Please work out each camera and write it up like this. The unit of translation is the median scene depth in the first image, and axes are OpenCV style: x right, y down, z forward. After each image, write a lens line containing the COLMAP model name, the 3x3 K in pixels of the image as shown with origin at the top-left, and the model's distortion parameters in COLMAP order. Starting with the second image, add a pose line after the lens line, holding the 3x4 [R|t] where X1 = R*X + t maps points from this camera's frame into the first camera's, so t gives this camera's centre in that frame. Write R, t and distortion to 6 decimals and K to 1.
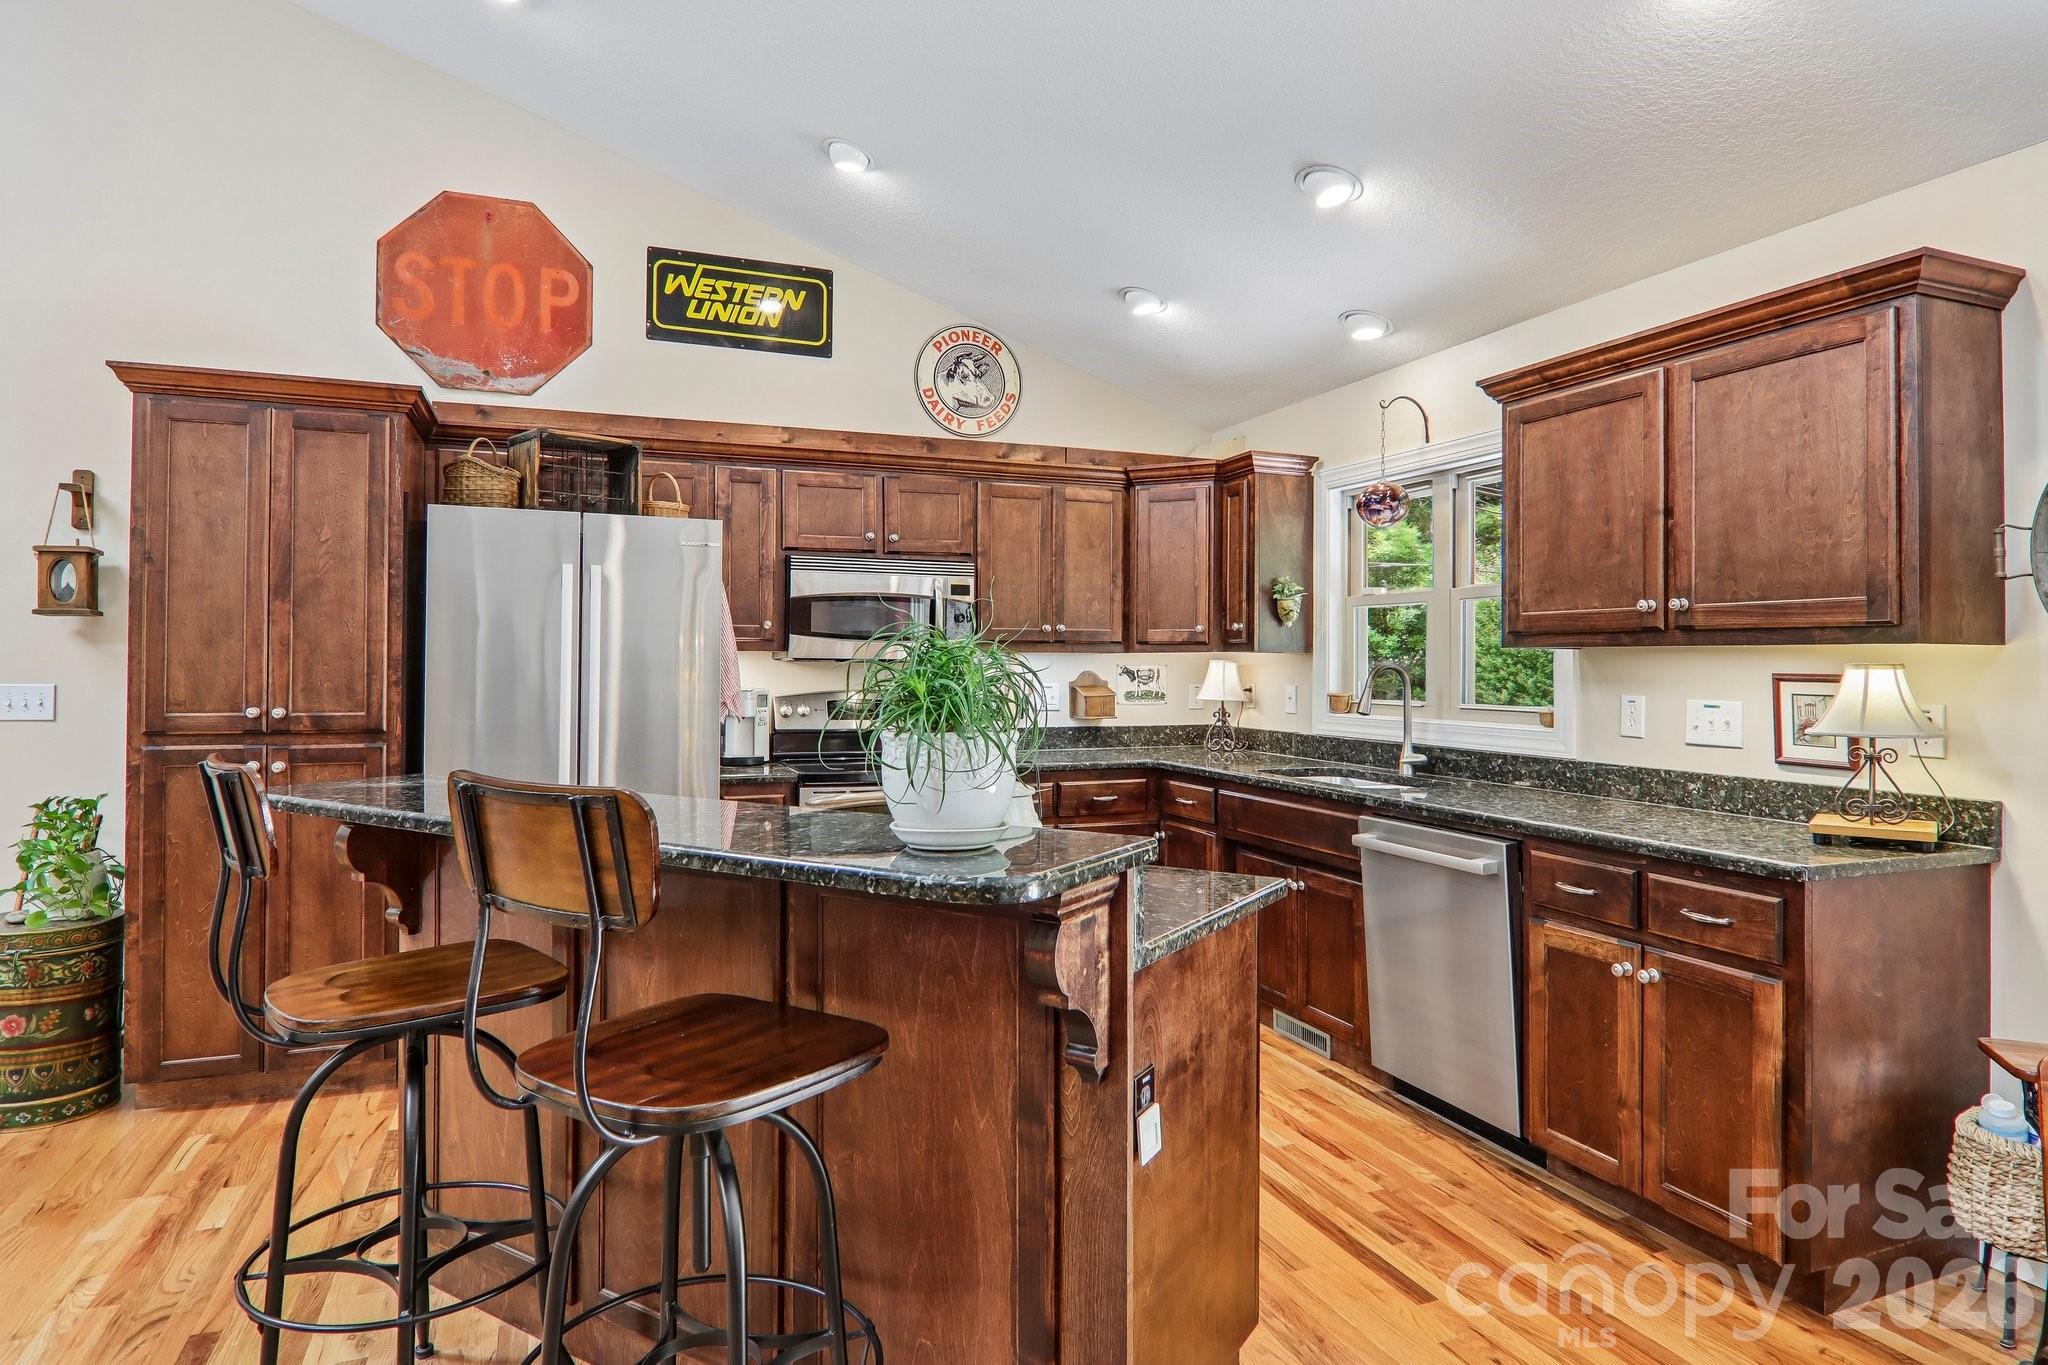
lens RADIAL K [[1150.7, 0, 948.8], [0, 1150.7, 647.5], [0, 0, 1]] dist [0.000949, -0.017099]
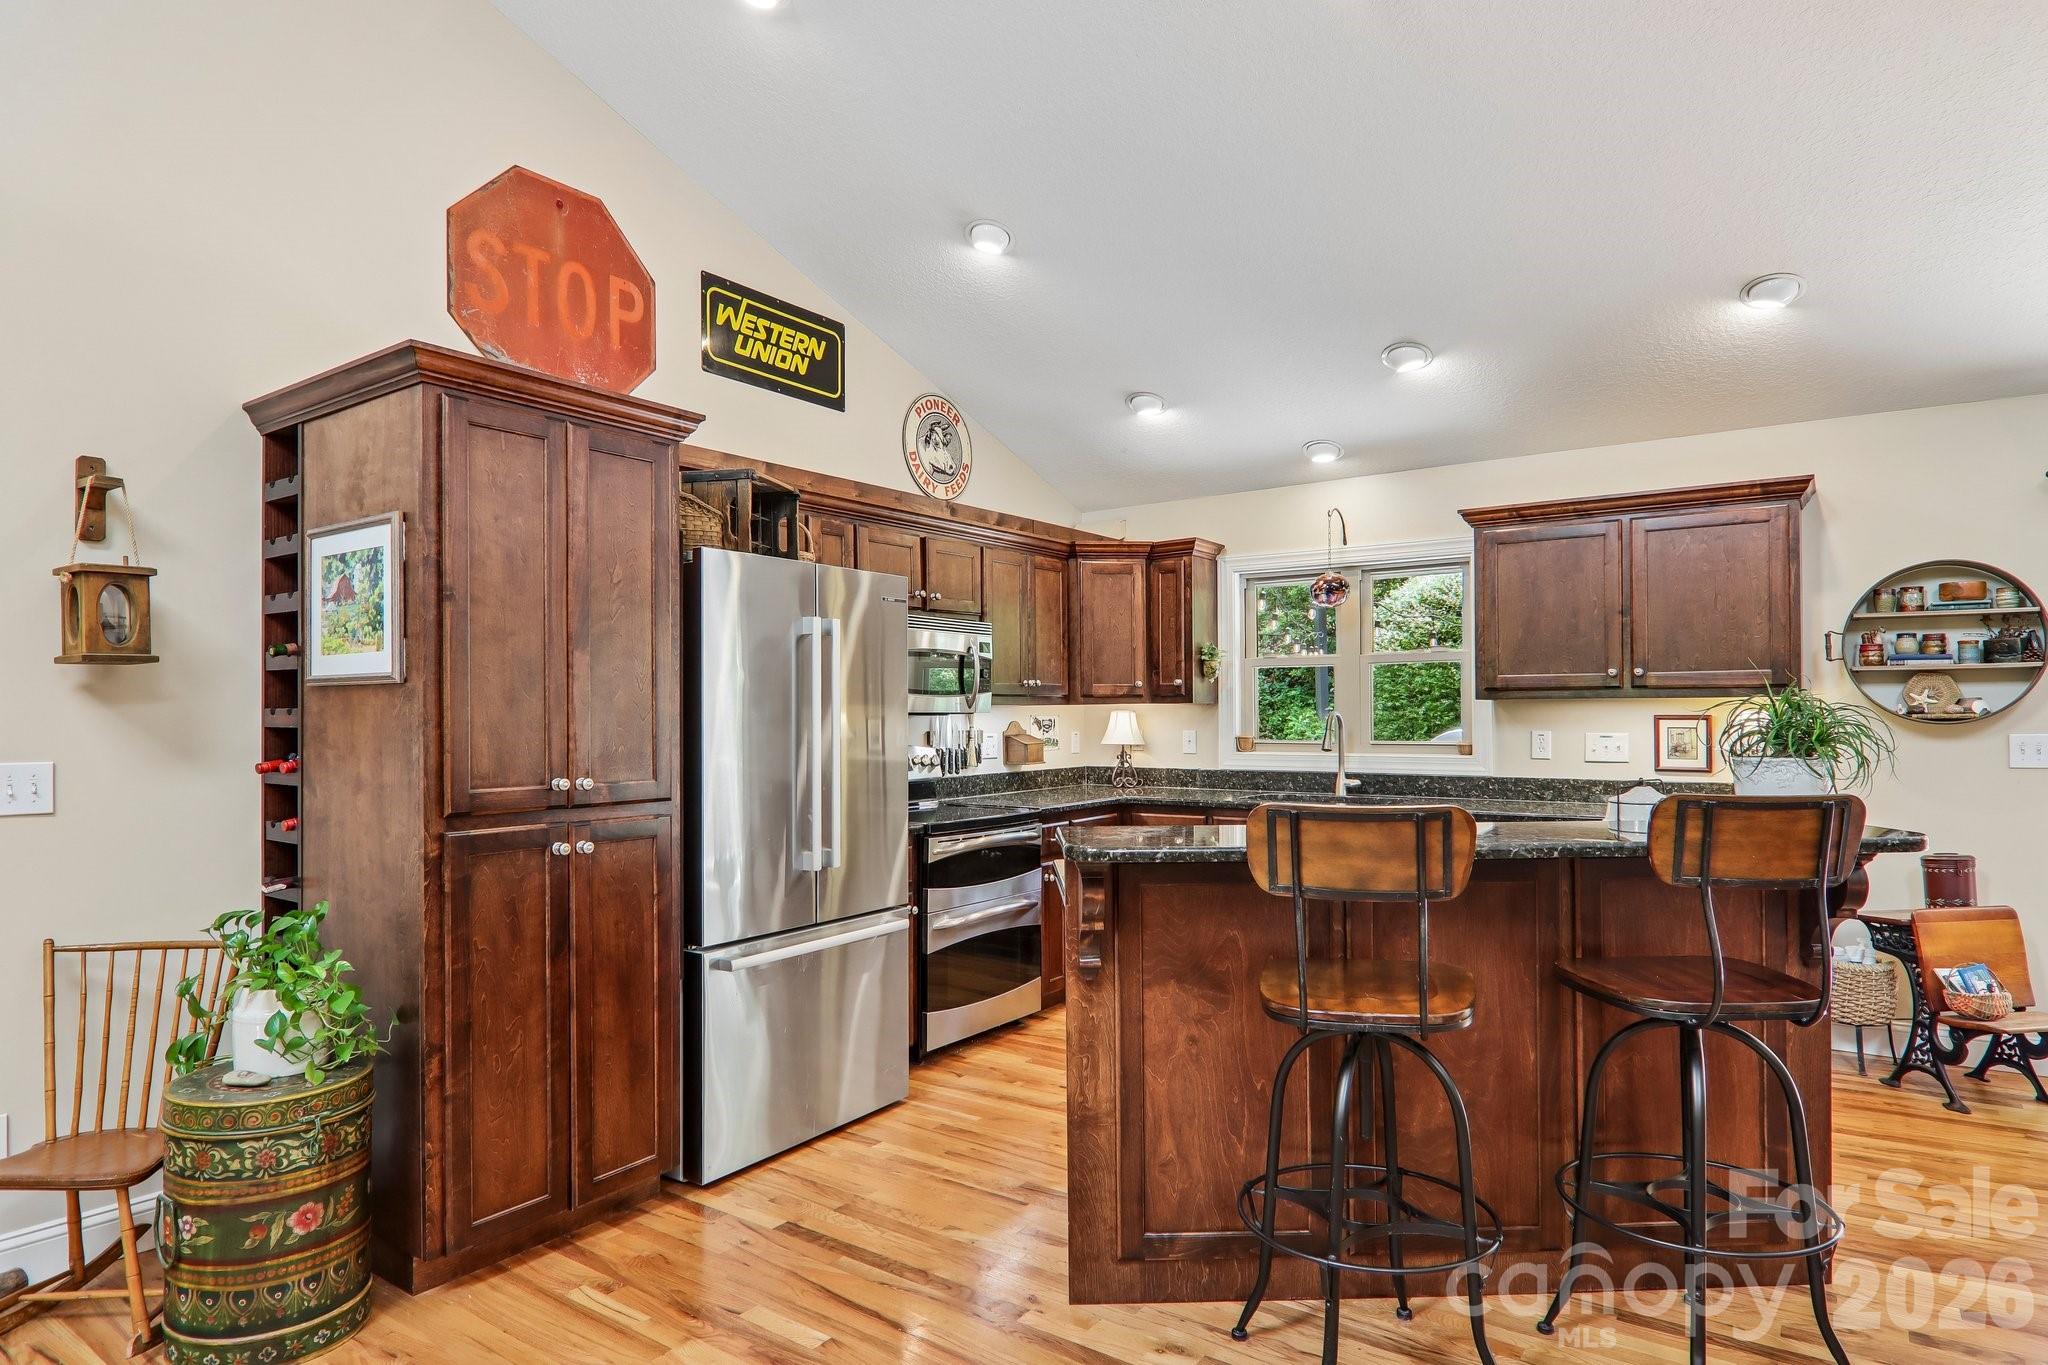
lens RADIAL K [[1156.3, 0, 1032.8], [0, 1156.3, 703.5], [0, 0, 1]] dist [0.006229, -0.019295]
pose [[0.836824, -0.007012, 0.547427, -0.590609], [0.004127, 0.999970, 0.006500, -0.004977], [-0.547456, -0.003180, 0.836828, 0.078225]]
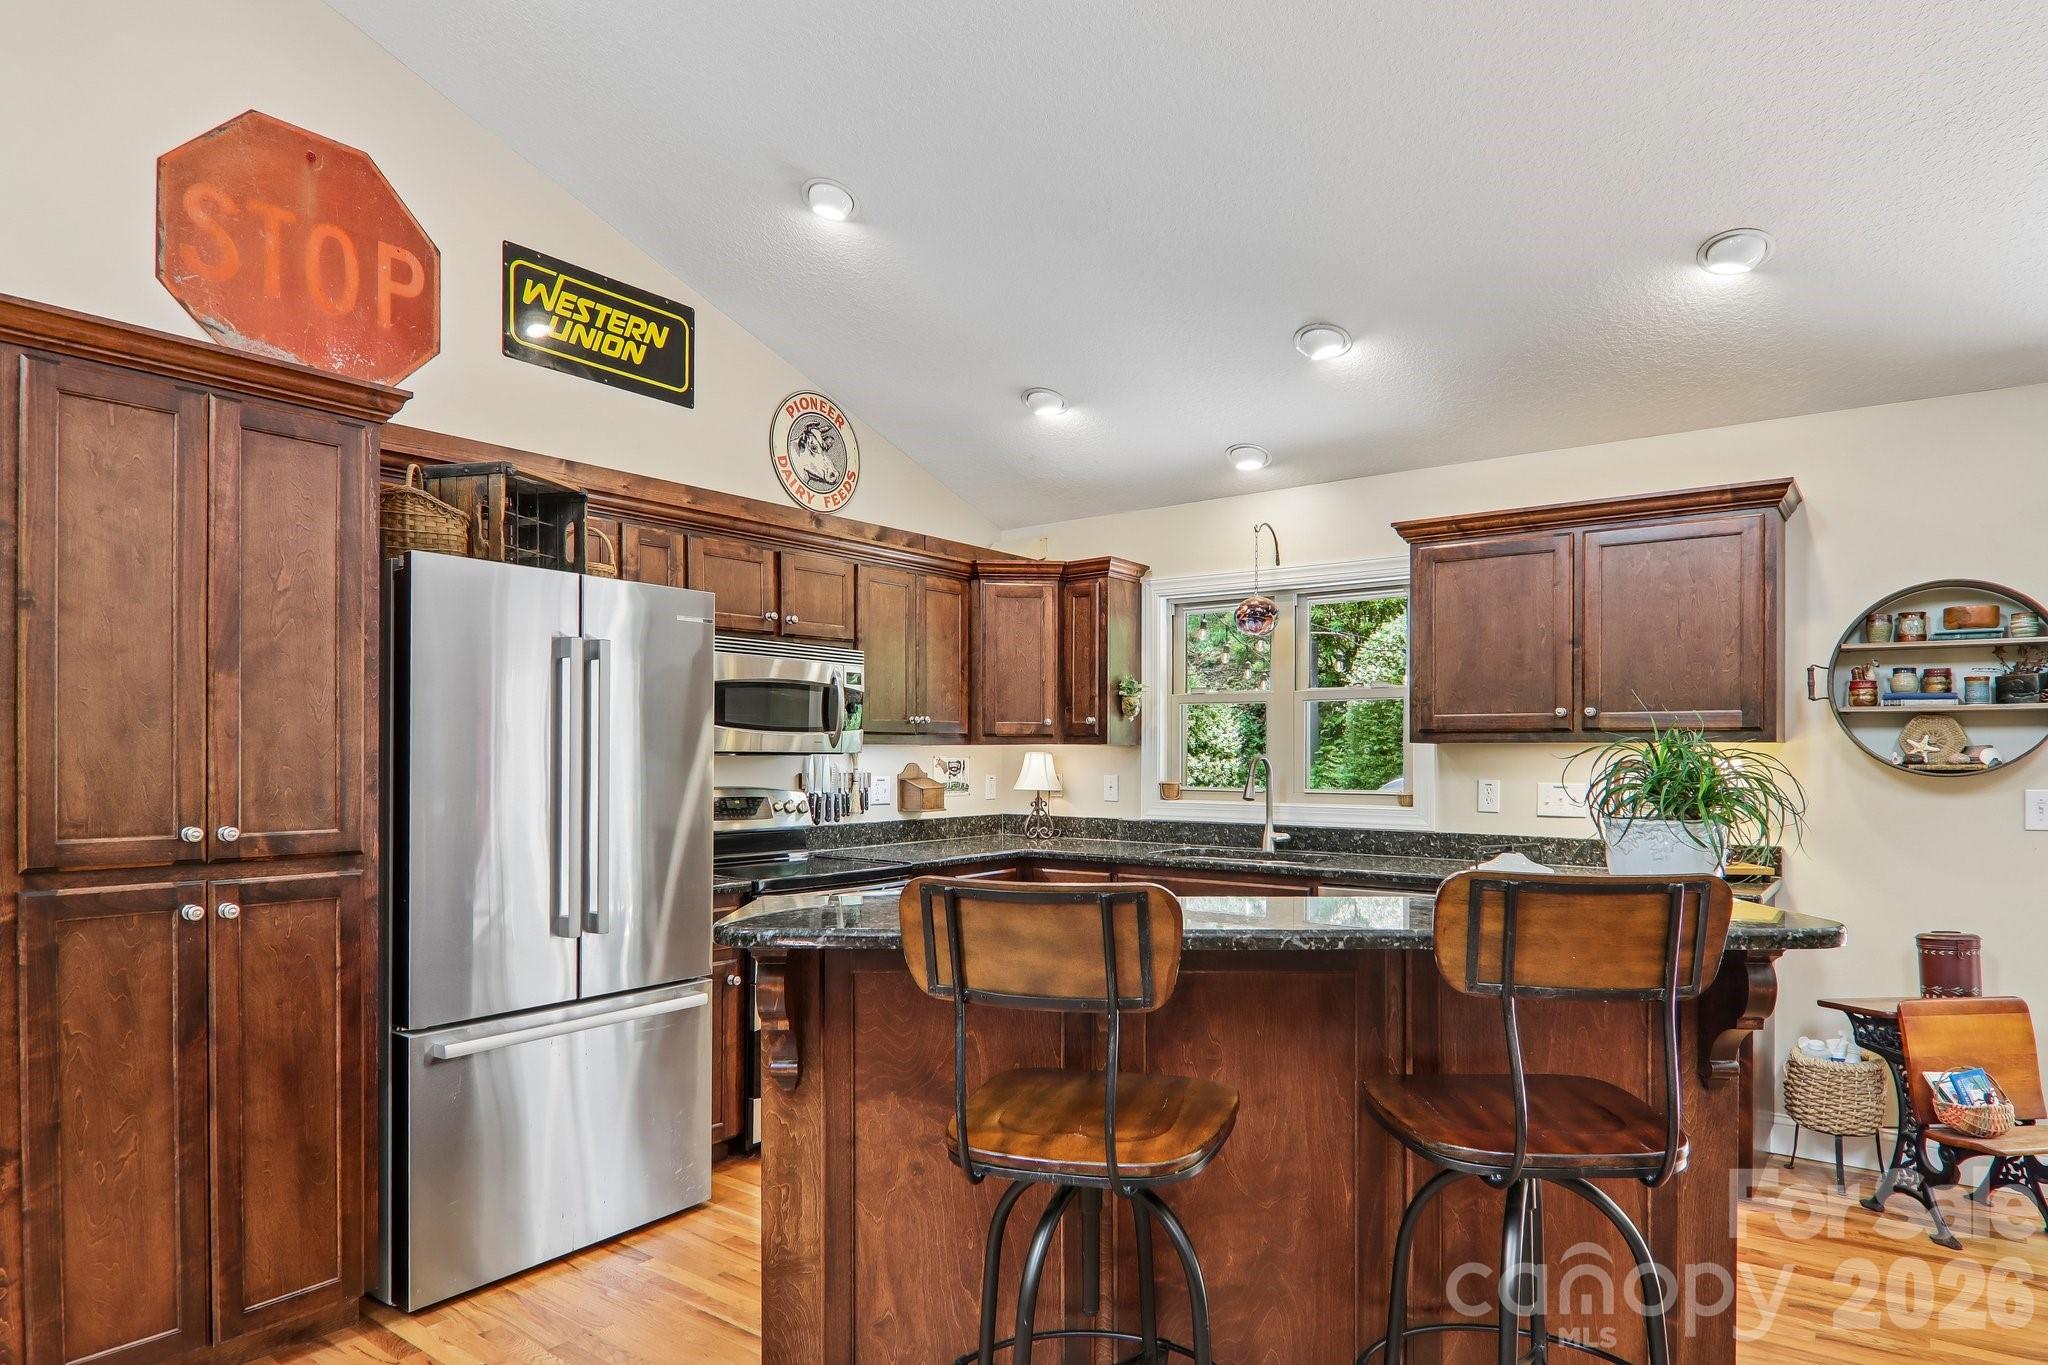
lens RADIAL K [[1205.9, 0, 1025.6], [0, 1205.9, 753.6], [0, 0, 1]] dist [0.005328, -0.021488]
pose [[0.850126, -0.003309, 0.526569, -0.424655], [-0.004717, 0.999892, 0.013899, -0.003225], [-0.526558, -0.014300, 0.850019, 0.092669]]
